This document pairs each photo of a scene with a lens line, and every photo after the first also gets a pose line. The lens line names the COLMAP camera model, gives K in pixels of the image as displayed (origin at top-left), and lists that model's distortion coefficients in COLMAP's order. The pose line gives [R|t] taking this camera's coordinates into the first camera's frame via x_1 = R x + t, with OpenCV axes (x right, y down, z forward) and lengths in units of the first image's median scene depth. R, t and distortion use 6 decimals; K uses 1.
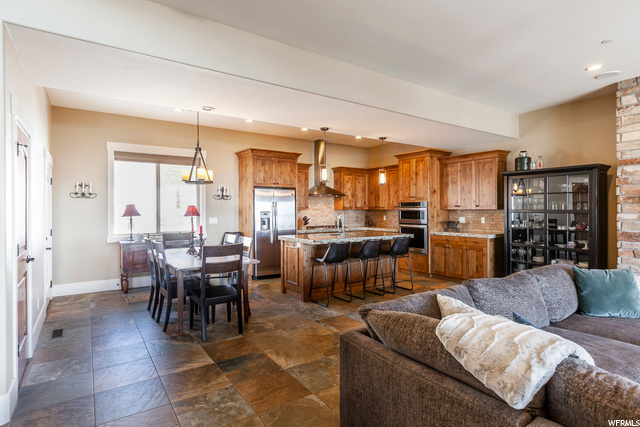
lens RADIAL K [[341.5, 0, 315.1], [0, 341.5, 211.2], [0, 0, 1]] dist [0.004564, -0.002066]
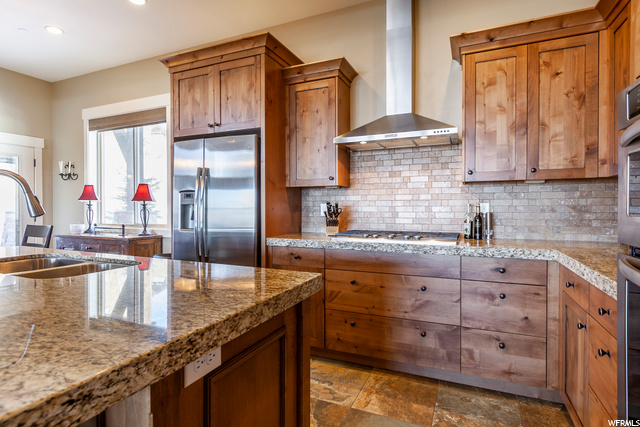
lens RADIAL K [[341.5, 0, 317.0], [0, 341.5, 208.9], [0, 0, 1]] dist [0.004564, -0.002066]
pose [[0.518238, 0.011326, -0.855161, 0.352528], [-0.002754, 0.999929, 0.011574, 0.021357], [0.855232, -0.003643, 0.518233, 0.967642]]
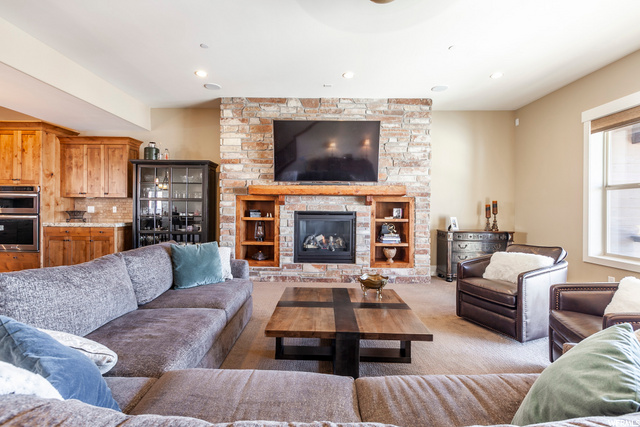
lens RADIAL K [[292.5, 0, 315.1], [0, 292.5, 209.9], [0, 0, 1]] dist [0.006259, -0.000936]
pose [[0.565454, 0.009520, 0.824725, 0.134604], [-0.007489, 0.999951, -0.006407, 0.030298], [-0.824746, -0.002554, 0.565497, 0.070208]]
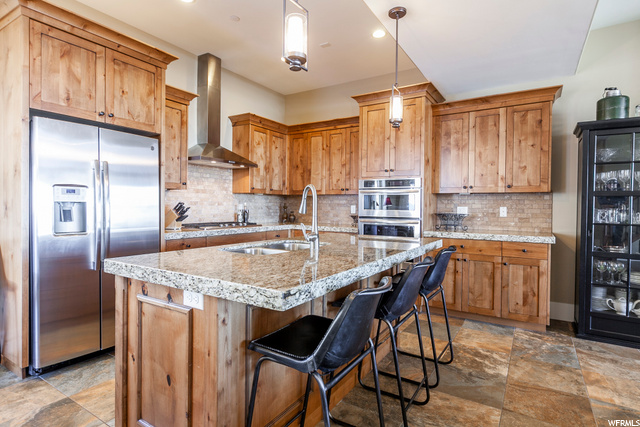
lens RADIAL K [[341.5, 0, 315.1], [0, 341.5, 209.5], [0, 0, 1]] dist [0.004564, -0.002066]
pose [[0.918509, 0.008613, 0.395307, -0.053873], [-0.011007, 0.999932, 0.003789, 0.024952], [-0.395247, -0.007832, 0.918541, 0.597735]]
